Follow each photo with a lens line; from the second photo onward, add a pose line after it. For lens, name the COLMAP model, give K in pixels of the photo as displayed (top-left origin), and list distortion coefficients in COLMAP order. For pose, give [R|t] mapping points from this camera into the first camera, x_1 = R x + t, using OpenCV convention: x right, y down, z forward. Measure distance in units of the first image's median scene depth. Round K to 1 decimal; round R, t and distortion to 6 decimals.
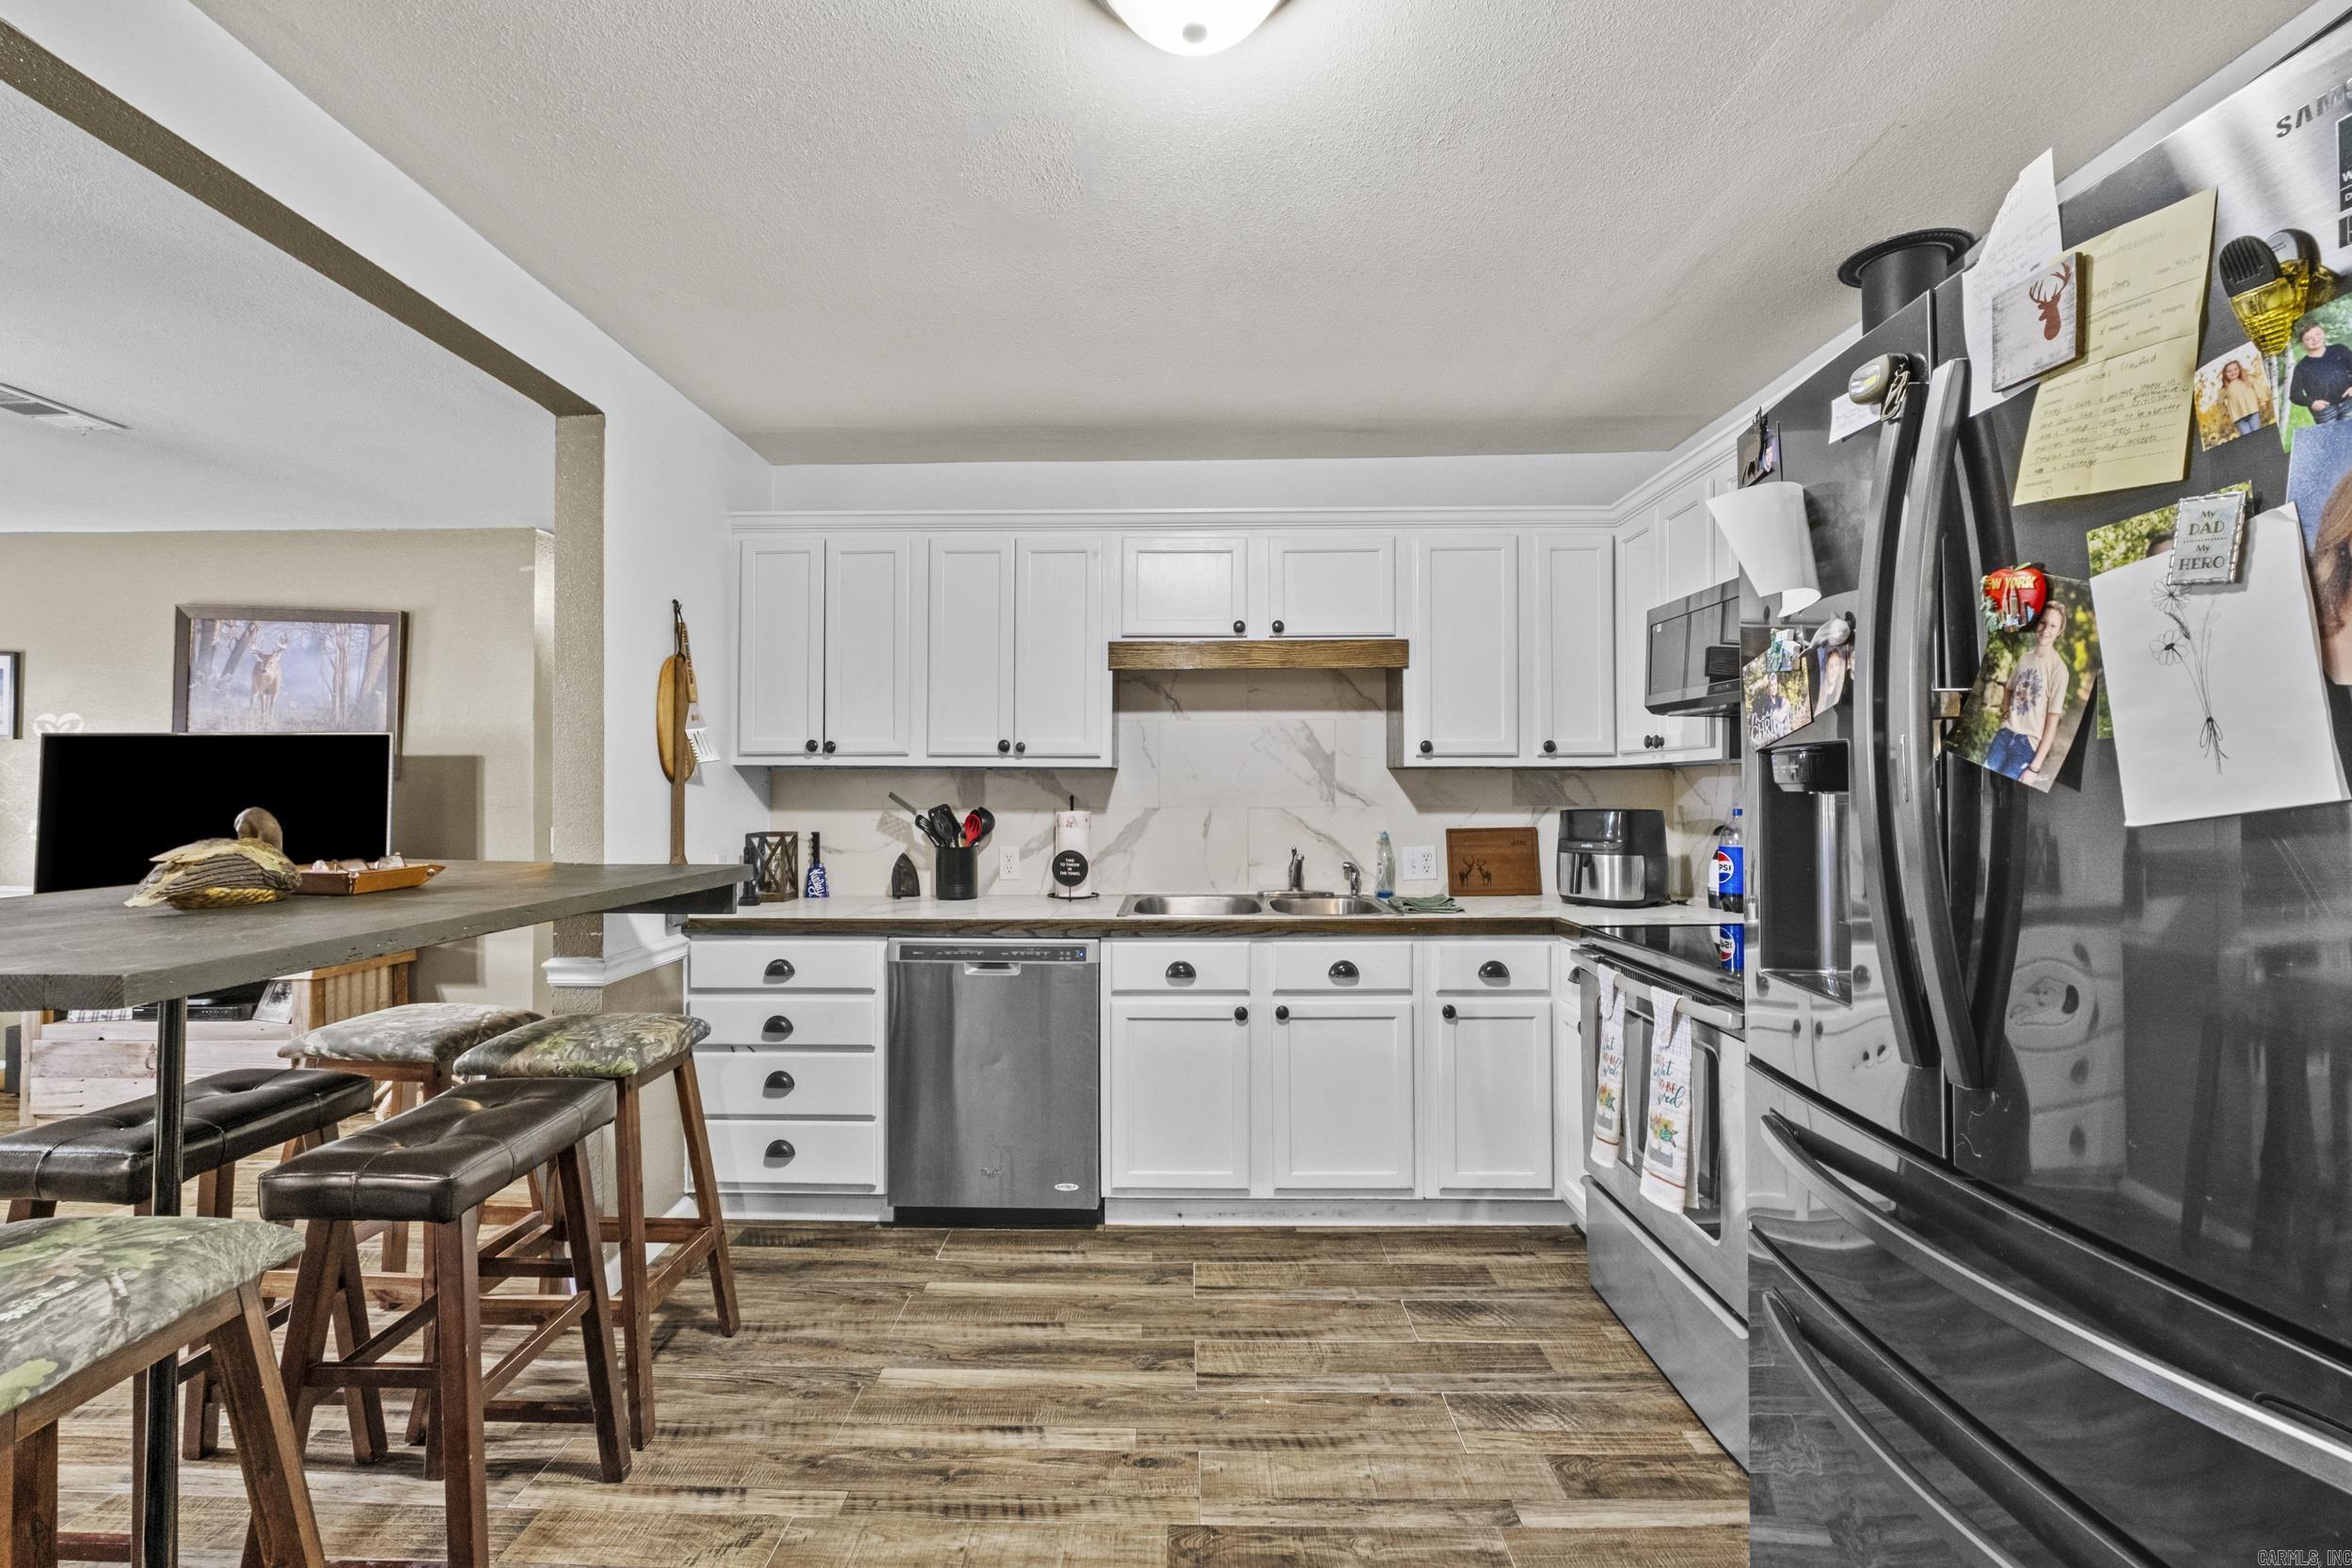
lens RADIAL K [[1041.8, 0, 1155.8], [0, 1041.8, 773.2], [0, 0, 1]] dist [-0.003412, -0.000875]
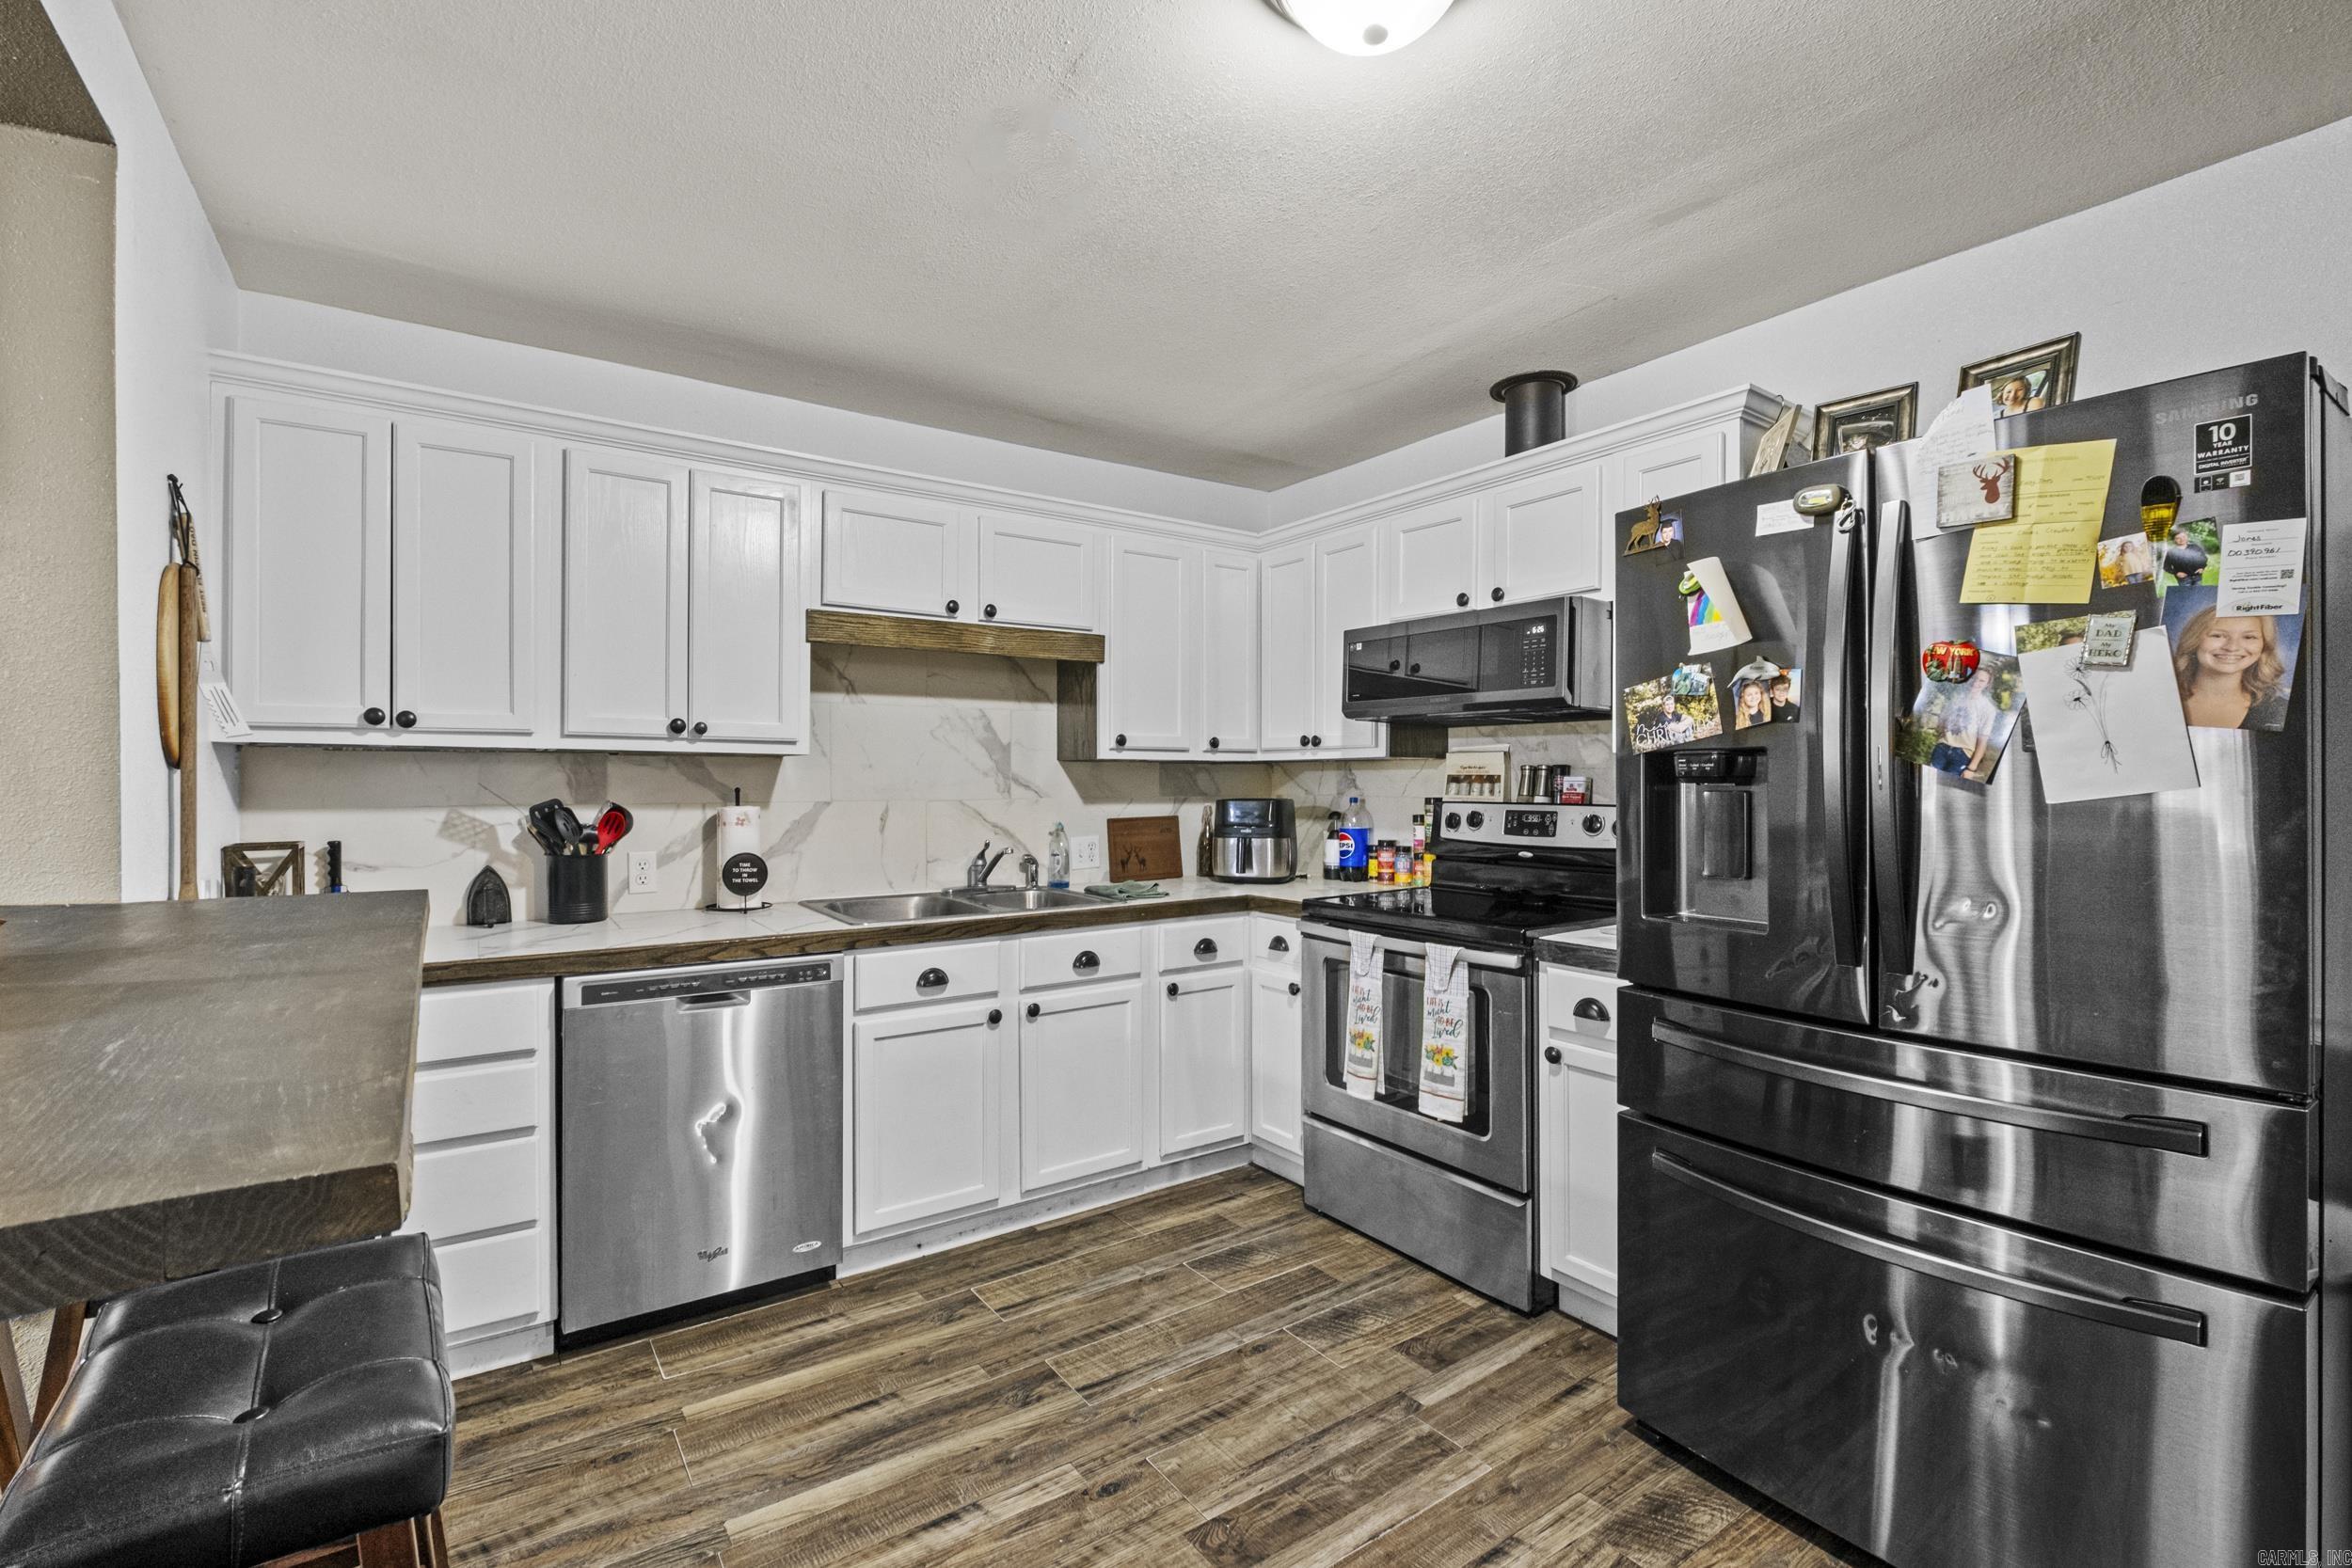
lens RADIAL K [[1041.8, 0, 1181.8], [0, 1041.8, 780.8], [0, 0, 1]] dist [-0.003412, -0.000875]
pose [[0.803813, 0.002387, 0.594877, -0.349140], [-0.011359, 0.999871, 0.011337, 0.002989], [-0.594773, -0.015870, 0.803737, 0.139138]]
